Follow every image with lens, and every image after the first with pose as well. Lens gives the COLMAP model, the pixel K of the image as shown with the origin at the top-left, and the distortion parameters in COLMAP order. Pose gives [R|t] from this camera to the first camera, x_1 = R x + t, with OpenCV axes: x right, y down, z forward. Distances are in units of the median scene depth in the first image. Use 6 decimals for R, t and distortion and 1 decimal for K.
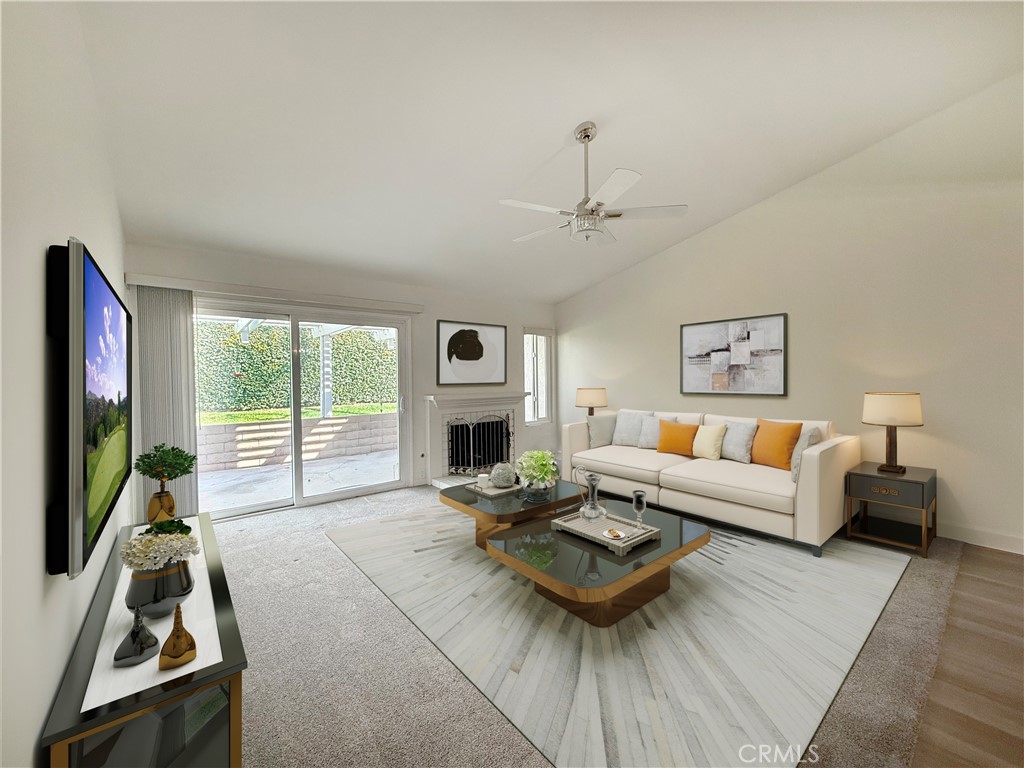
lens RADIAL K [[409.6, 0, 509.1], [0, 409.6, 382.2], [0, 0, 1]] dist [0.006205, 0.000813]
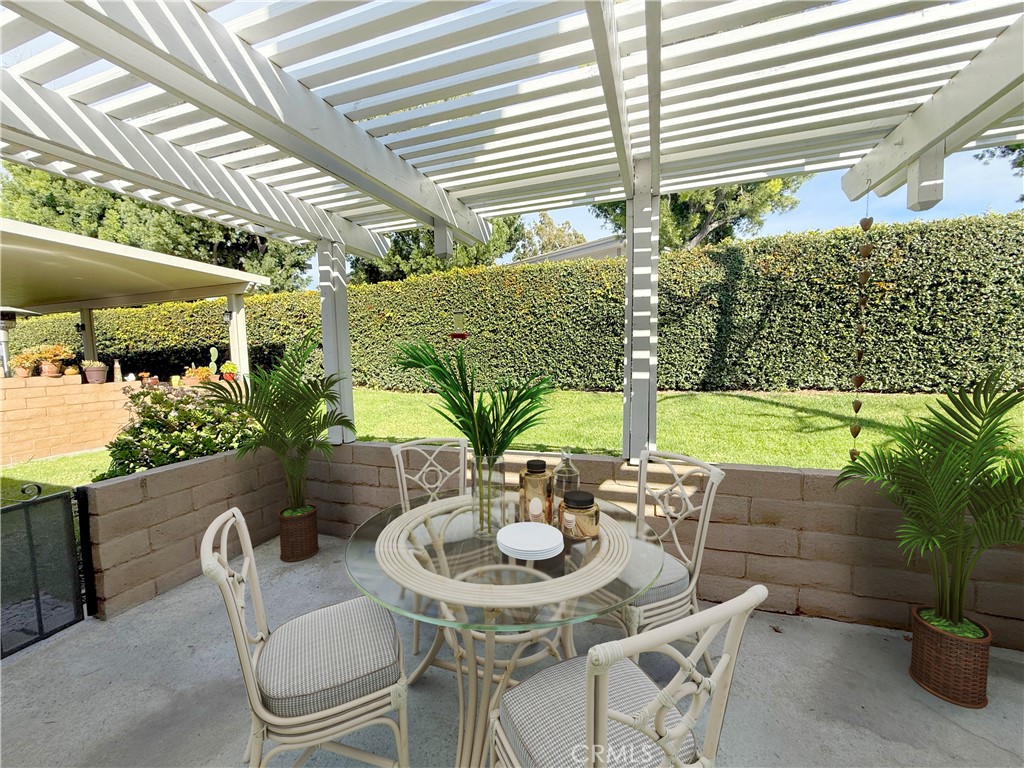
lens RADIAL K [[409.6, 0, 515.9], [0, 409.6, 387.2], [0, 0, 1]] dist [0.006205, 0.000813]
pose [[0.514807, 0.073282, -0.854168, -0.118000], [0.005896, 0.996014, 0.089005, -0.001953], [0.857286, -0.050856, 0.512323, 0.449818]]
